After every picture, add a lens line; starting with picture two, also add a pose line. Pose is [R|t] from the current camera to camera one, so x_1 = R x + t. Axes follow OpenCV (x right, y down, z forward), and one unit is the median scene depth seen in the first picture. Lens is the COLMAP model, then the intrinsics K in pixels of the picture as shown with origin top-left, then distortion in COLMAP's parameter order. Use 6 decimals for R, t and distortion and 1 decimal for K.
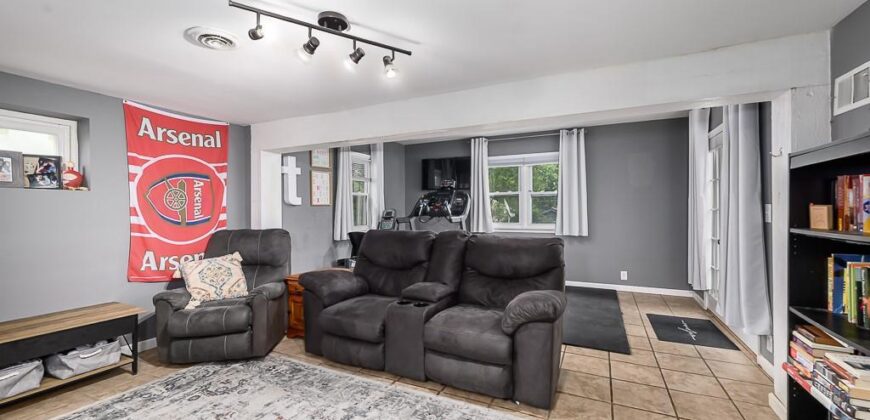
lens RADIAL K [[340.9, 0, 435.8], [0, 340.9, 211.8], [0, 0, 1]] dist [-0.001951, -0.000110]
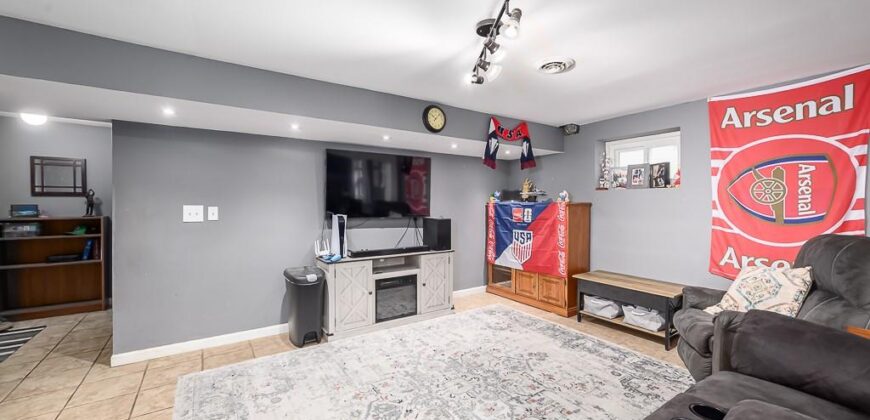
lens RADIAL K [[340.9, 0, 434.7], [0, 340.9, 206.3], [0, 0, 1]] dist [-0.001951, -0.000110]
pose [[-0.493062, 0.013673, -0.869887, 0.391813], [-0.001970, 0.999856, 0.016833, -0.012159], [0.869992, 0.010013, -0.492964, 0.742776]]
